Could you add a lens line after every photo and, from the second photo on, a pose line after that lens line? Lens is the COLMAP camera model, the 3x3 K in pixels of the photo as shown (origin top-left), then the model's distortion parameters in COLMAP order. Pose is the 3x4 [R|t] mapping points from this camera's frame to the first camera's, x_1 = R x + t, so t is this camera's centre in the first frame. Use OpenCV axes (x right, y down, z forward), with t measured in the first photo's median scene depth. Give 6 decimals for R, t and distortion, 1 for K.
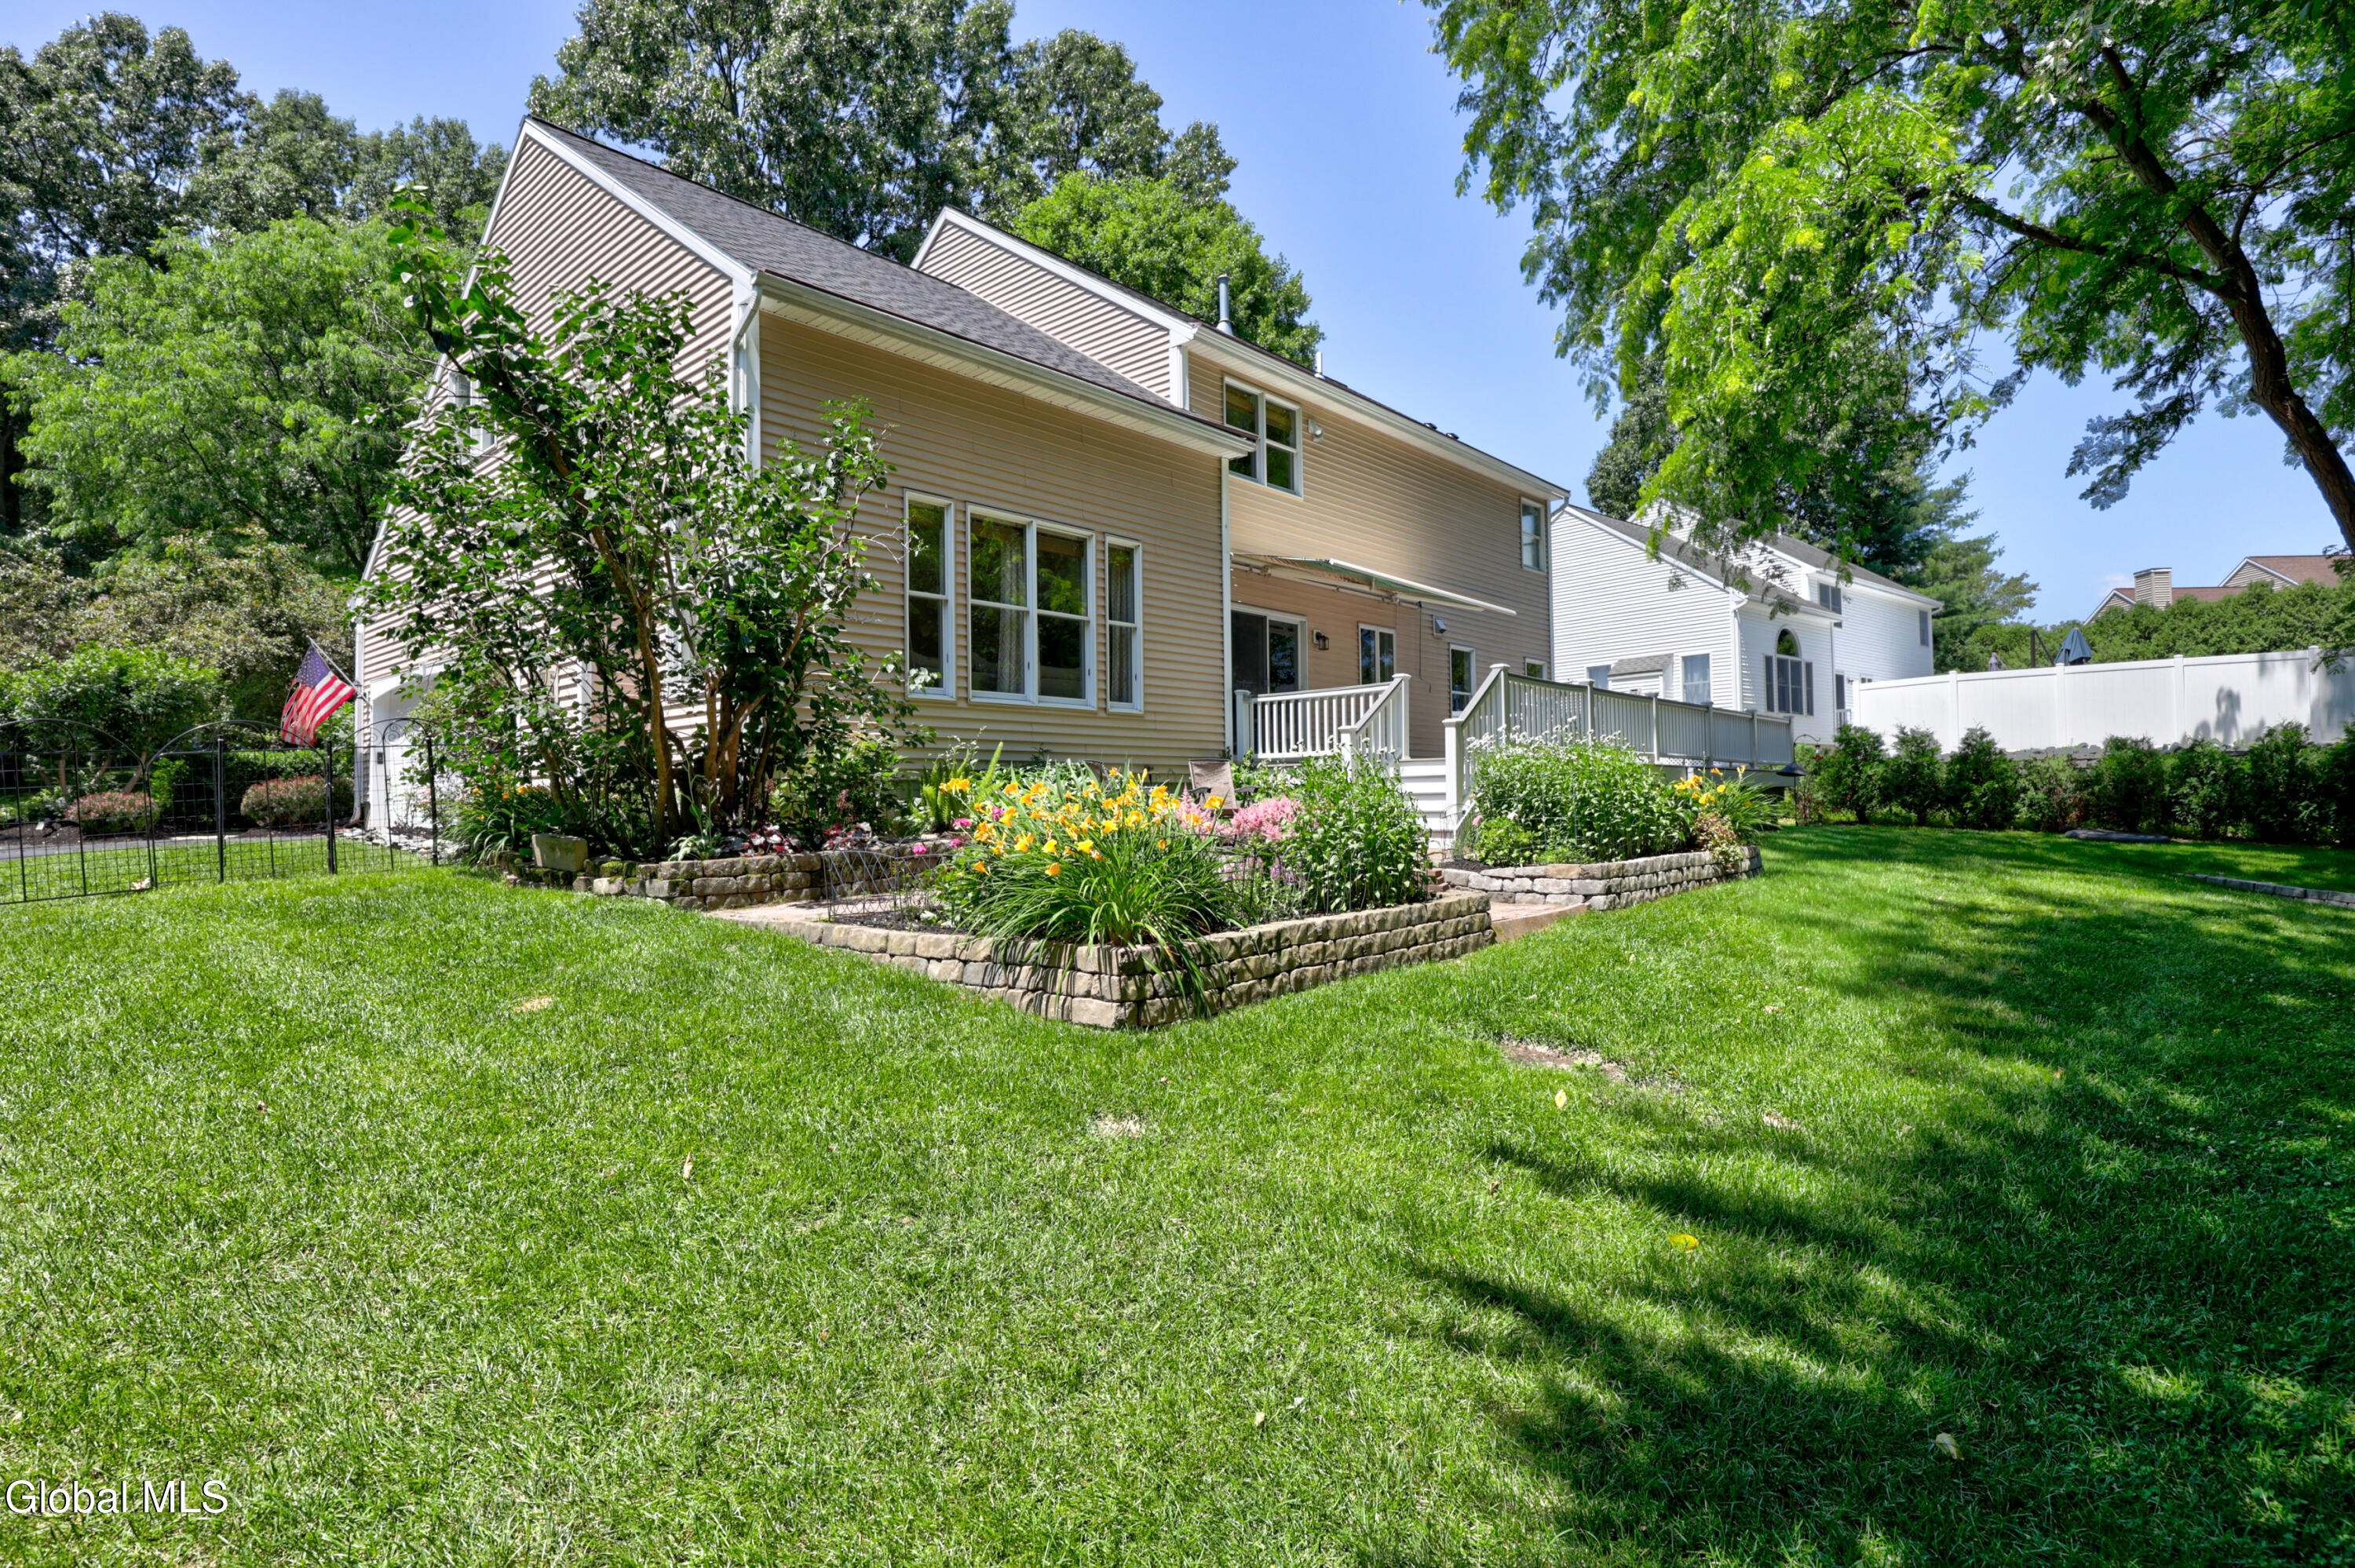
lens RADIAL K [[1186.5, 0, 1168.8], [0, 1186.5, 780.3], [0, 0, 1]] dist [0.036800, 0.000425]
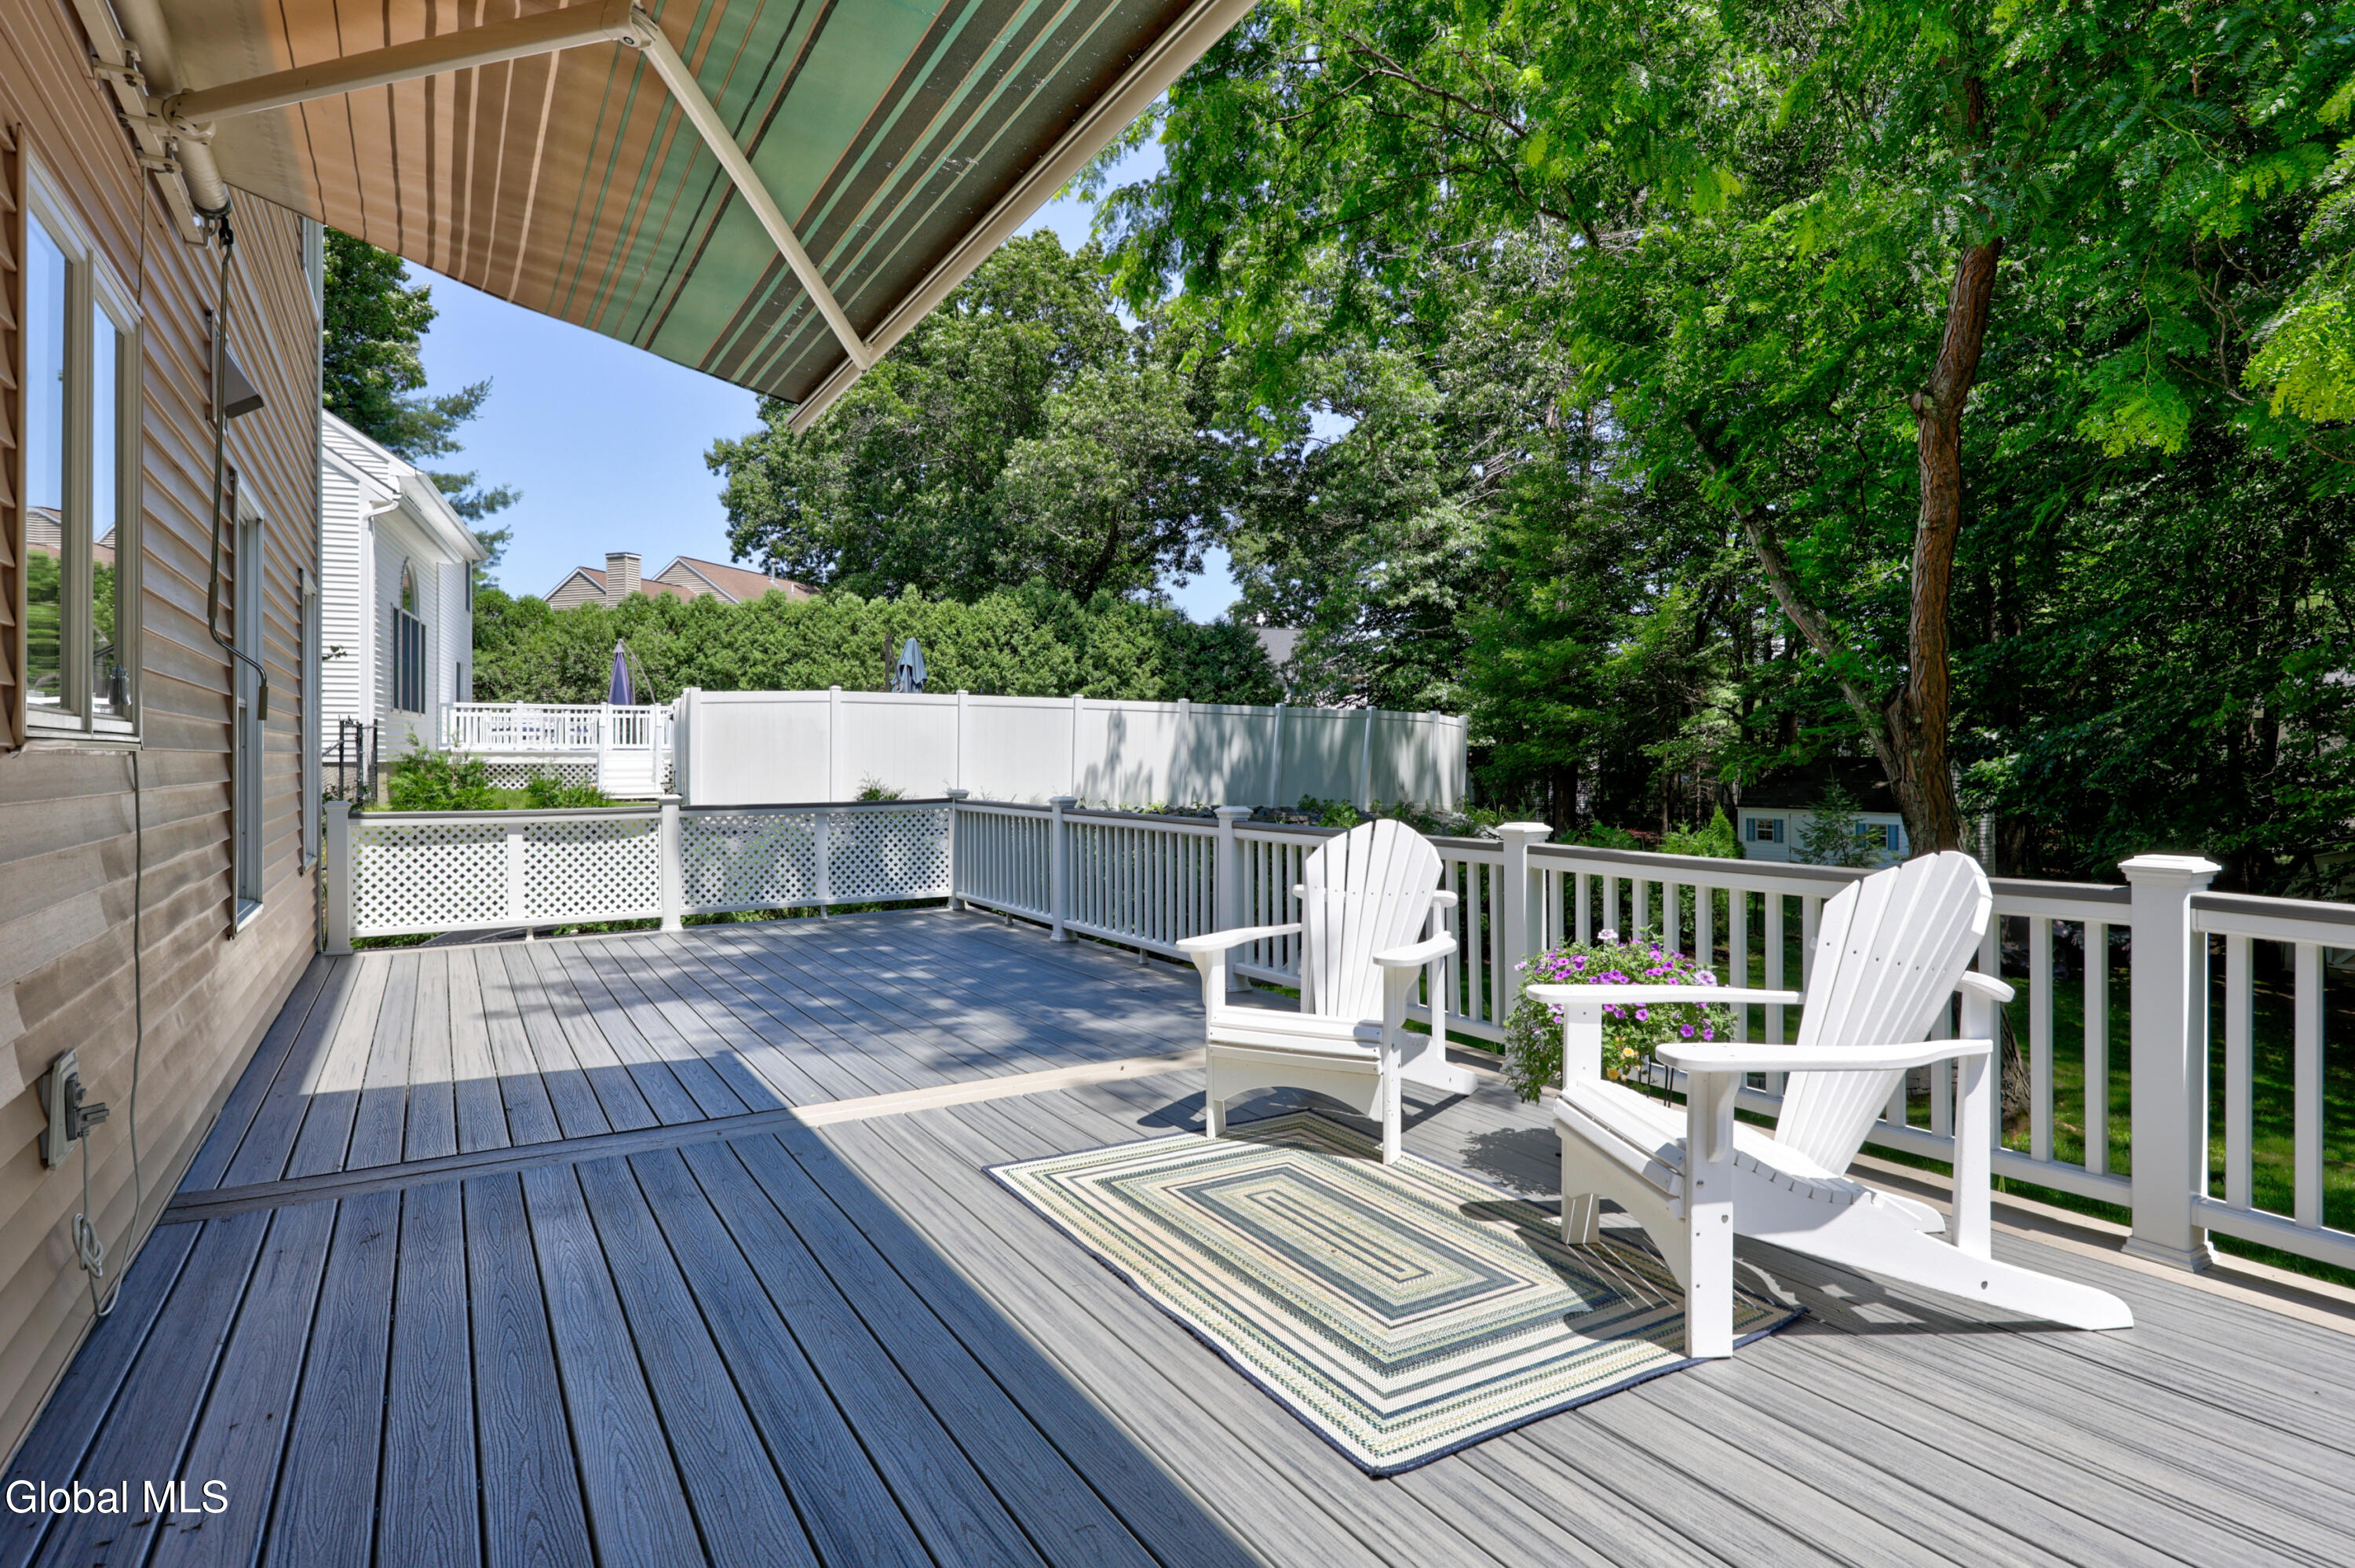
lens RADIAL K [[1280.9, 0, 1162.2], [0, 1280.9, 759.2], [0, 0, 1]] dist [0.034951, 0.000588]
pose [[0.315018, 0.009028, 0.949043, 0.051680], [-0.022929, 0.999735, -0.001900, -0.063094], [-0.948809, -0.021162, 0.315142, 0.735844]]
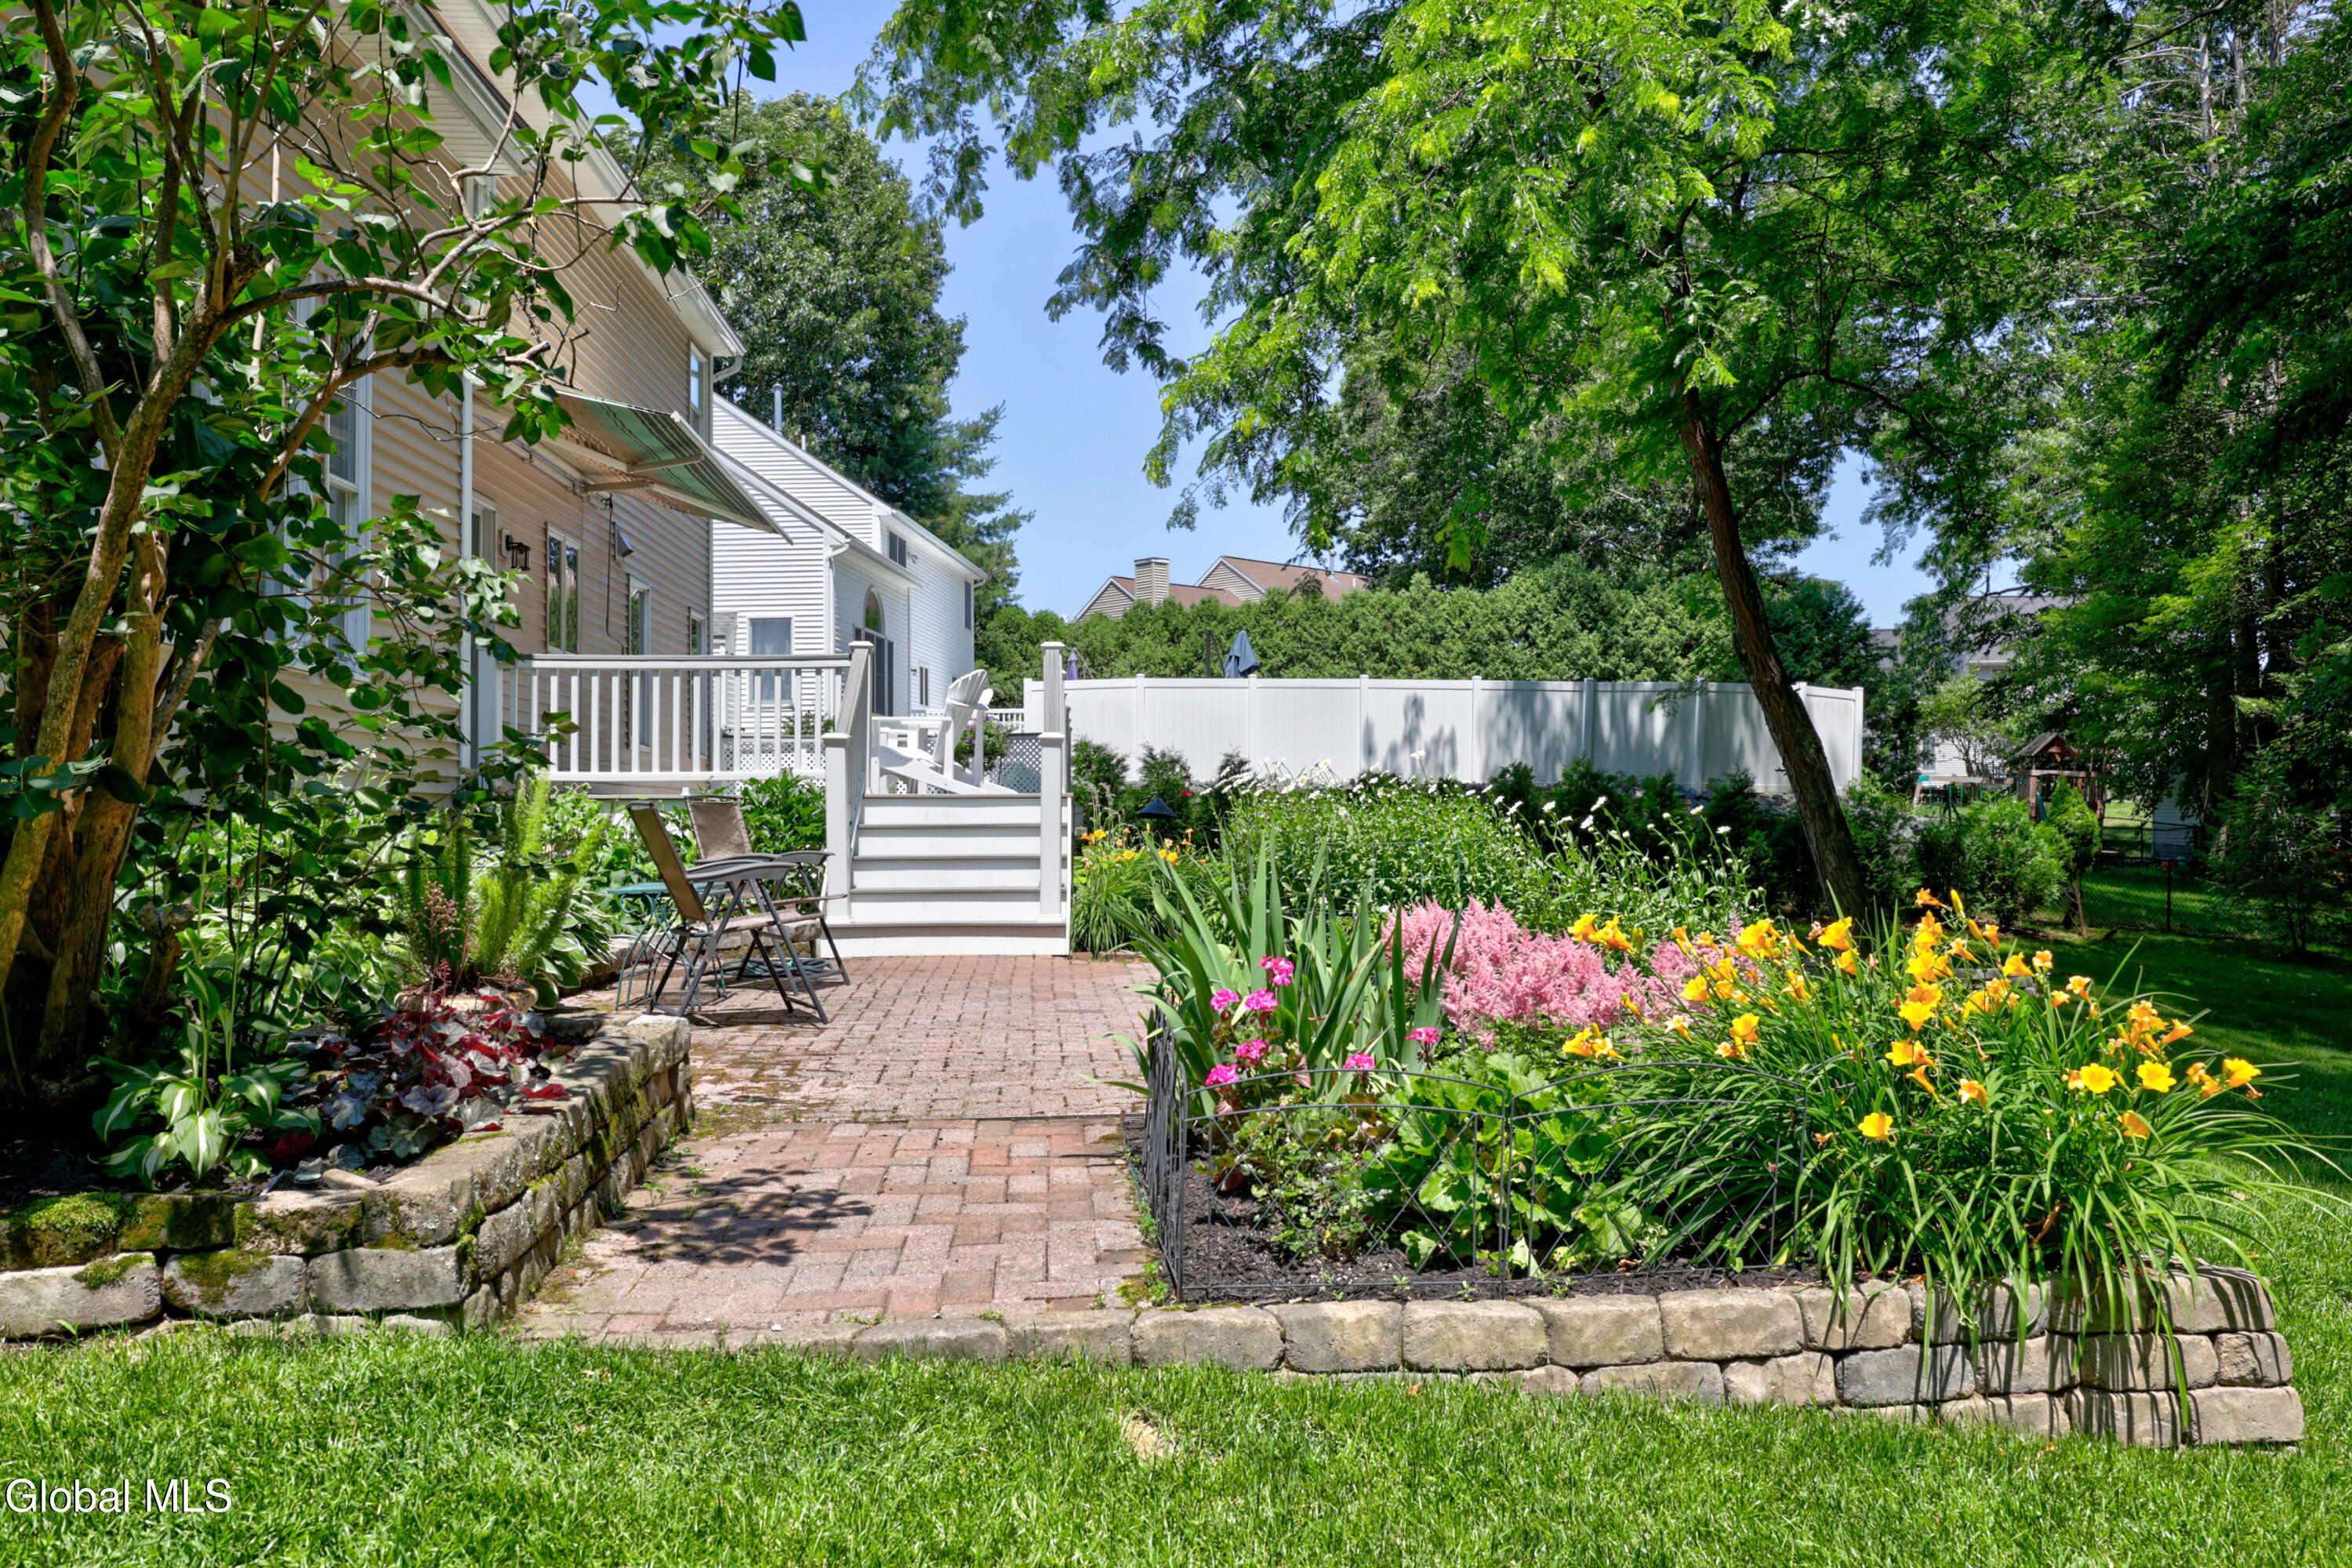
lens RADIAL K [[1876.1, 0, 1115.2], [0, 1876.1, 808.2], [0, 0, 1]] dist [-0.077152, 0.019336]
pose [[0.731798, 0.012495, 0.681407, -0.197387], [-0.018403, 0.999830, 0.001430, -0.008116], [-0.681273, -0.013586, 0.731903, 0.175623]]
